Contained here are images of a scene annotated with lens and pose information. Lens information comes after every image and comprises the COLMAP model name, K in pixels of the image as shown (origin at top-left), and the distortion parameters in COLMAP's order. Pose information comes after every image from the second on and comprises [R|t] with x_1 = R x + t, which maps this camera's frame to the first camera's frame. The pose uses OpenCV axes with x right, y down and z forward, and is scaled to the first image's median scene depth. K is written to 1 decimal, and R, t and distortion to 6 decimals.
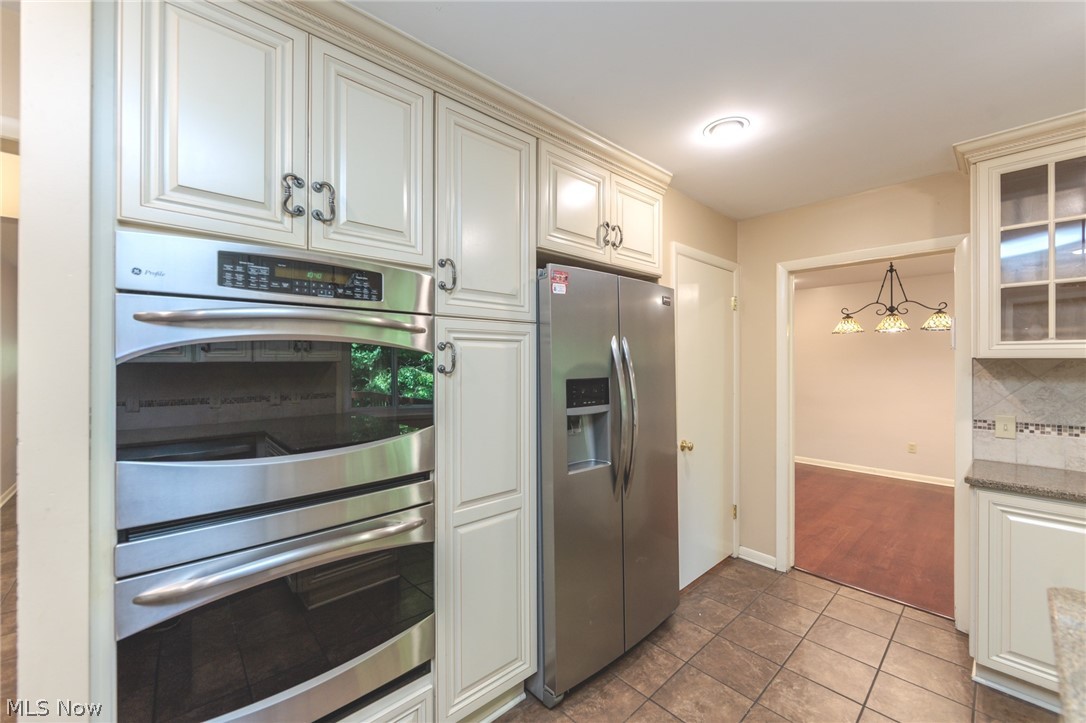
lens RADIAL K [[425.5, 0, 546.2], [0, 425.5, 359.0], [0, 0, 1]] dist [-0.000673, -0.000447]
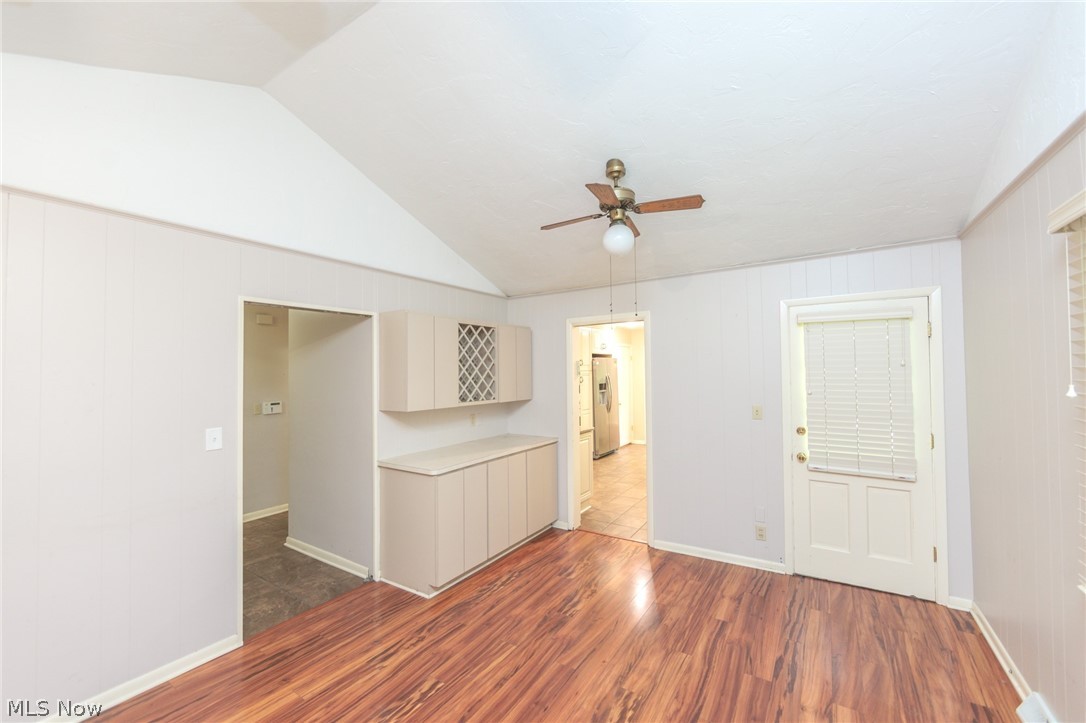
lens RADIAL K [[425.5, 0, 545.4], [0, 425.5, 363.9], [0, 0, 1]] dist [-0.000673, -0.000447]
pose [[0.968060, -0.005626, 0.250654, -1.589978], [0.006704, 0.999972, -0.003449, -0.147486], [-0.250627, 0.005019, 0.968071, -3.114092]]
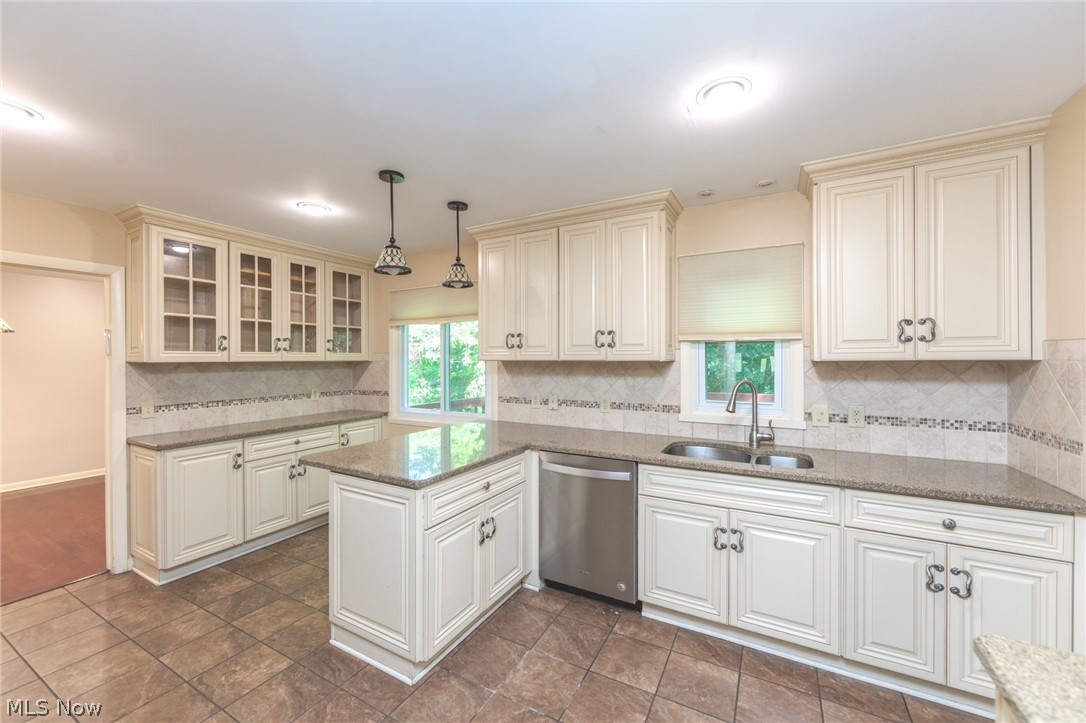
lens RADIAL K [[425.5, 0, 543.1], [0, 425.5, 359.4], [0, 0, 1]] dist [-0.000673, -0.000447]
pose [[-0.312401, -0.004201, 0.949941, -0.848051], [0.000469, 0.999989, 0.004576, -0.020638], [-0.949950, 0.001875, -0.312396, 0.232228]]
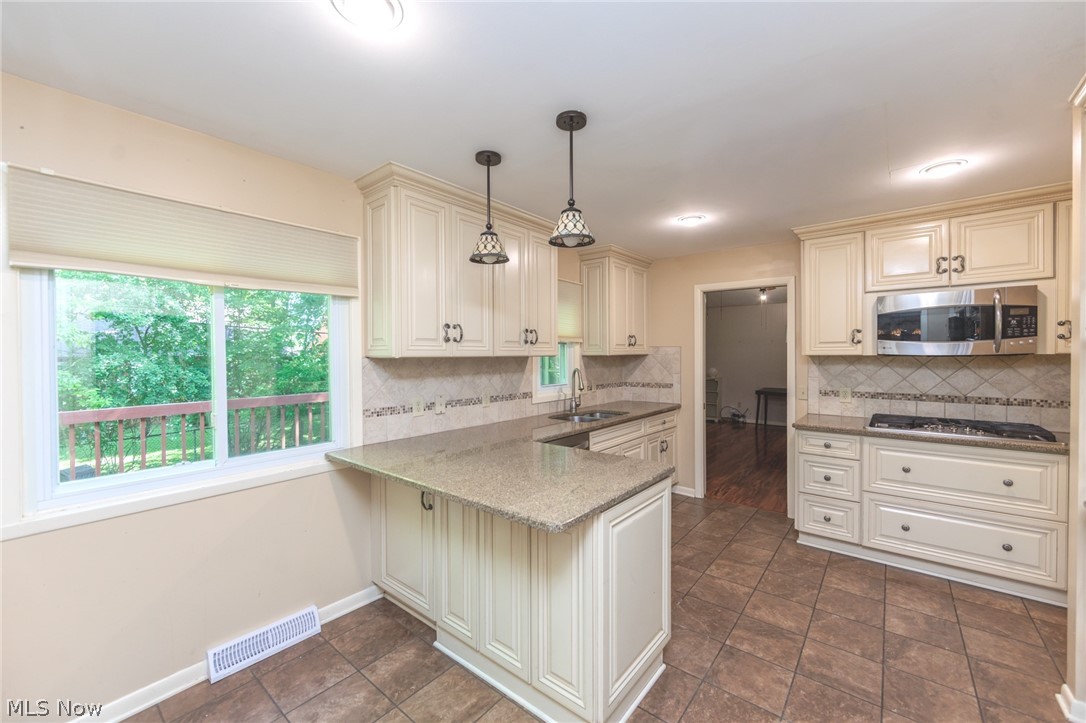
lens RADIAL K [[425.5, 0, 544.2], [0, 425.5, 362.4], [0, 0, 1]] dist [-0.000673, -0.000447]
pose [[-0.989813, 0.006769, -0.142215, 0.778754], [0.004585, 0.999867, 0.015680, -0.010350], [0.142303, 0.014868, -0.989712, 1.286015]]
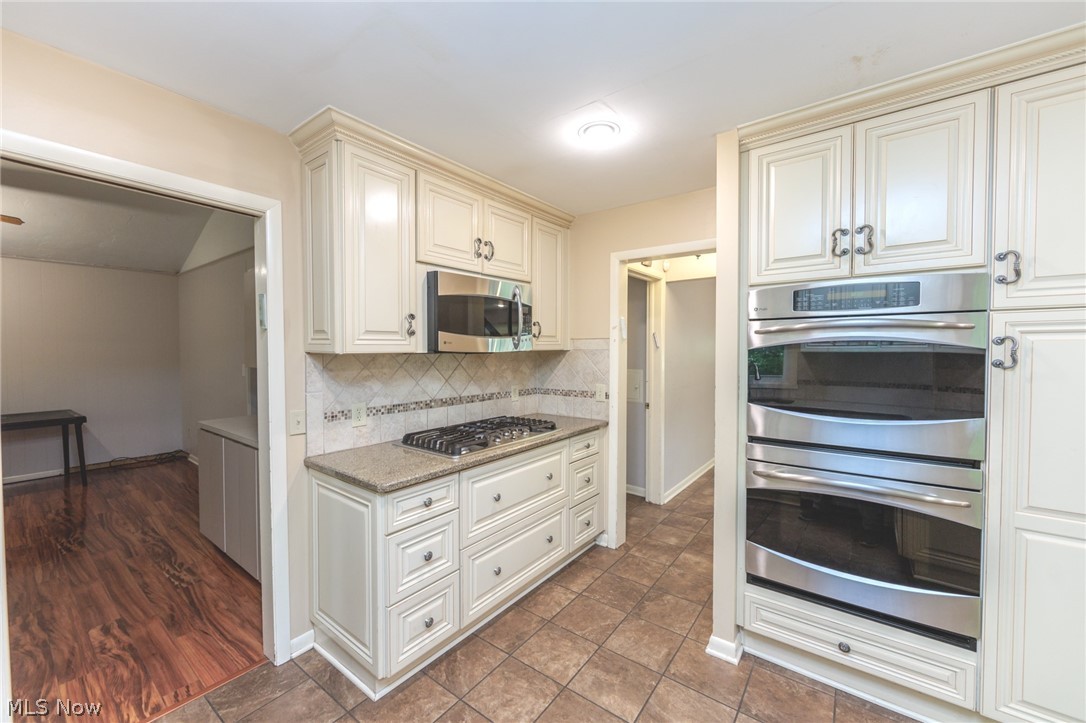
lens RADIAL K [[425.5, 0, 540.2], [0, 425.5, 359.0], [0, 0, 1]] dist [-0.000673, -0.000447]
pose [[0.181531, 0.022872, -0.983119, 0.456357], [0.006978, 0.999674, 0.024546, -0.016232], [0.983361, -0.011316, 0.181312, -0.201873]]
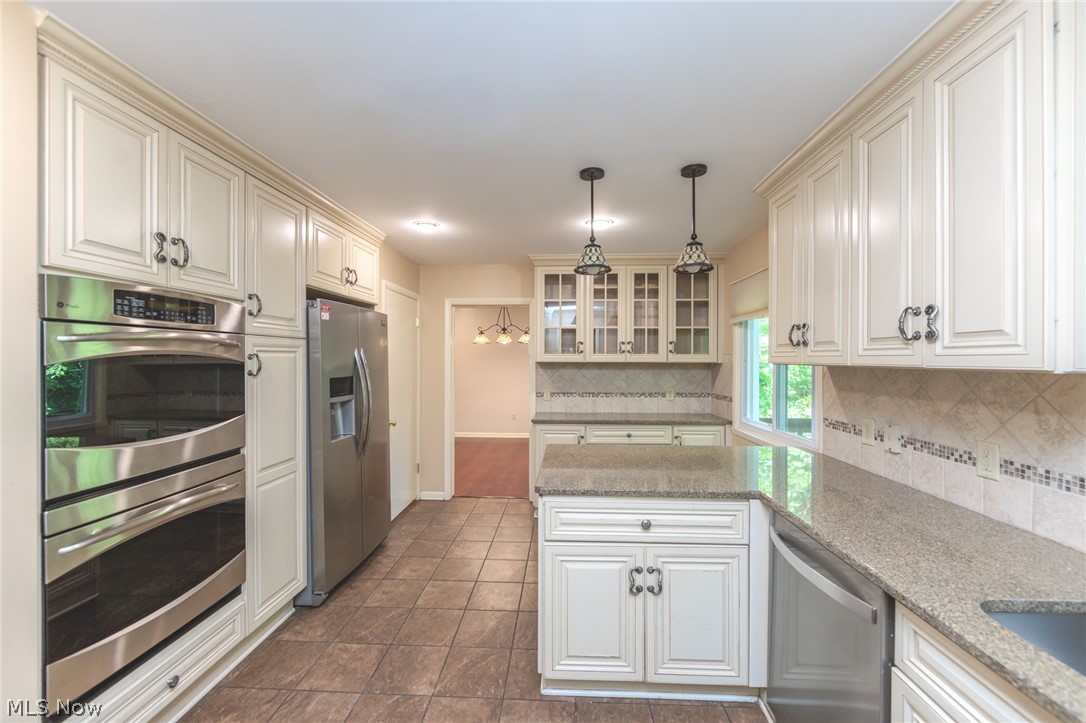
lens RADIAL K [[425.5, 0, 544.0], [0, 425.5, 359.9], [0, 0, 1]] dist [-0.000673, -0.000447]
pose [[0.714256, -0.001256, 0.699884, -0.449257], [-0.003436, 0.999980, 0.005302, -0.025227], [-0.699876, -0.006192, 0.714237, -0.558205]]
